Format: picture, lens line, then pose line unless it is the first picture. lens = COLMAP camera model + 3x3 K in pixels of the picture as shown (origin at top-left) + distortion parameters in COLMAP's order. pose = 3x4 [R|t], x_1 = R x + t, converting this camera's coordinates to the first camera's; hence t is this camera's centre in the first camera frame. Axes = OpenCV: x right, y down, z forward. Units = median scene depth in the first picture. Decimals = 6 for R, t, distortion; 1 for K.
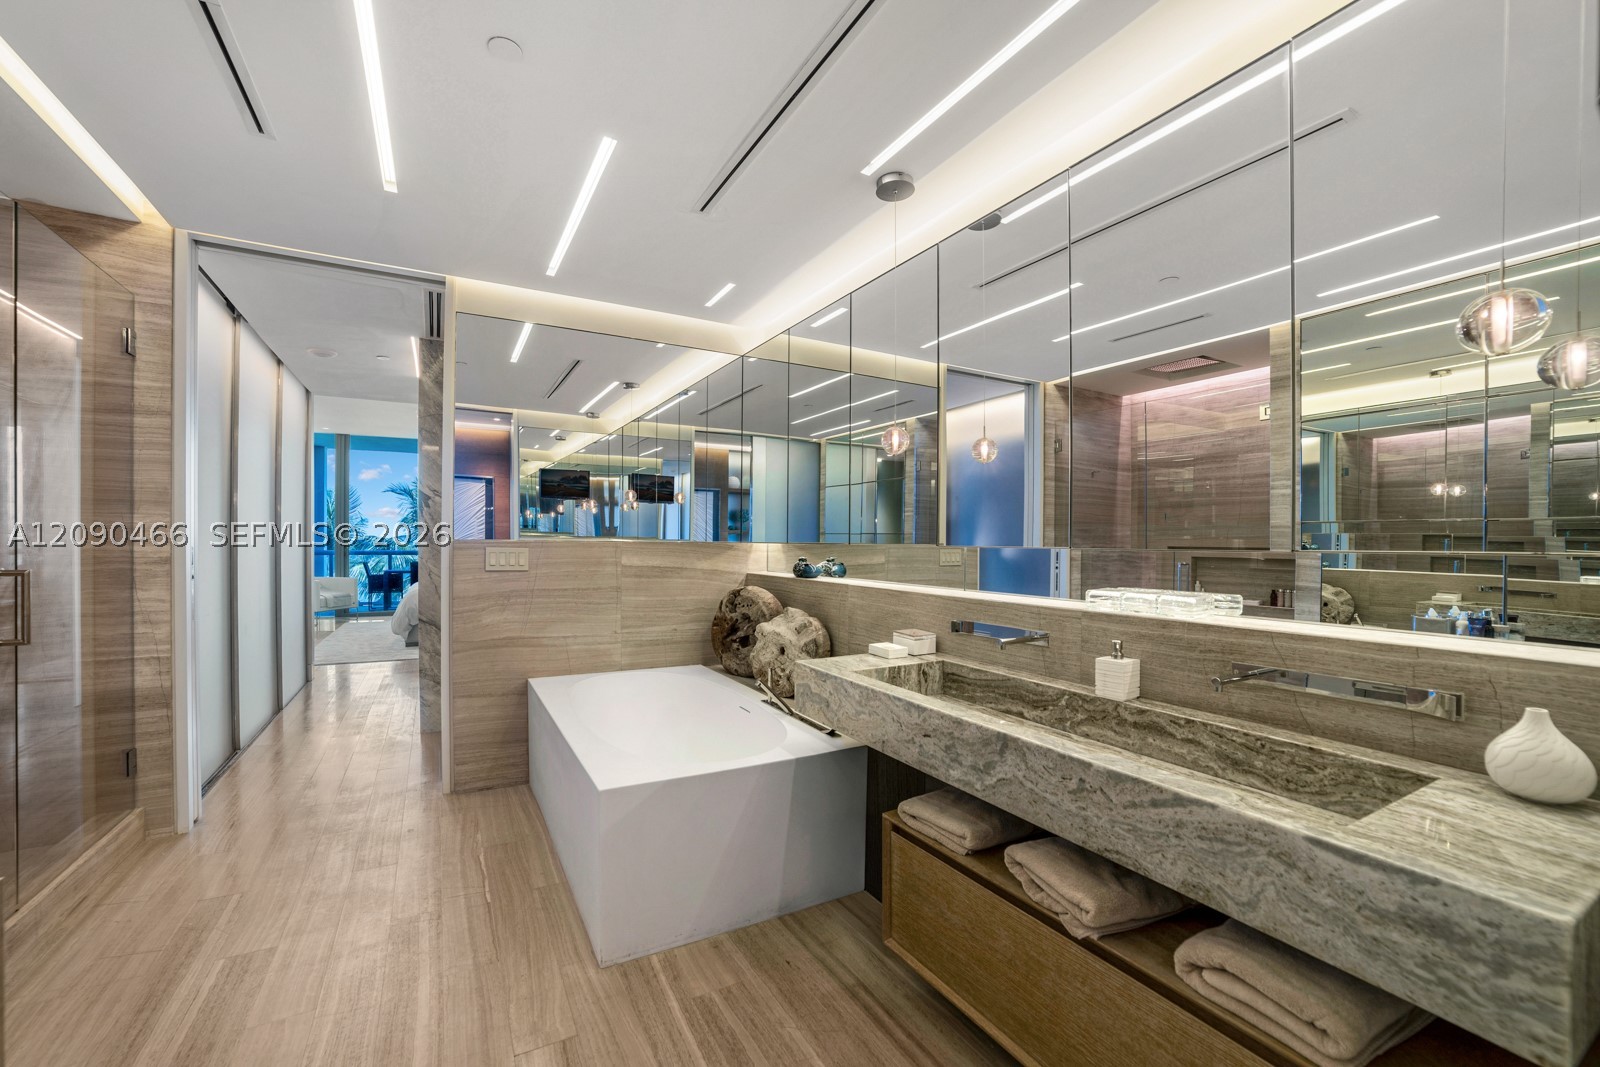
lens RADIAL K [[638.5, 0, 785.9], [0, 638.5, 533.7], [0, 0, 1]] dist [-0.067218, 0.023079]
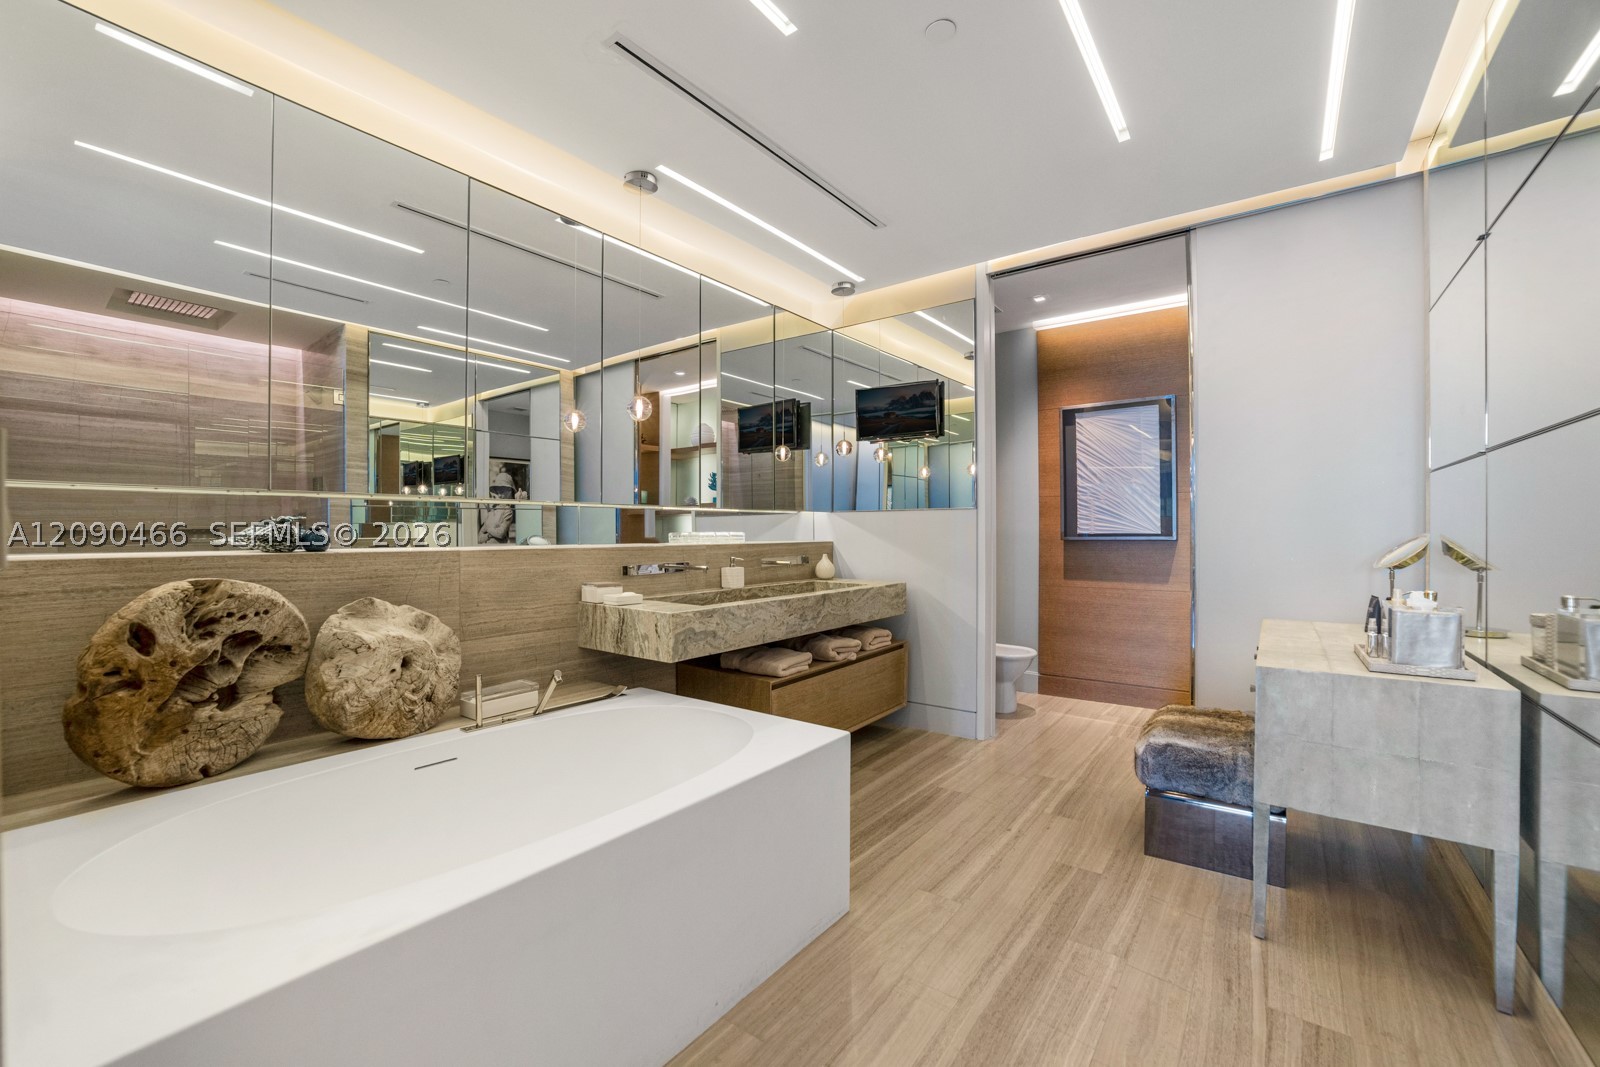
lens RADIAL K [[638.5, 0, 785.9], [0, 638.5, 533.7], [0, 0, 1]] dist [-0.067218, 0.023079]
pose [[-0.394203, -0.000741, 0.919023, -1.335311], [-0.006474, 0.999977, -0.001970, 0.104463], [-0.919000, -0.006727, -0.394199, 1.680411]]
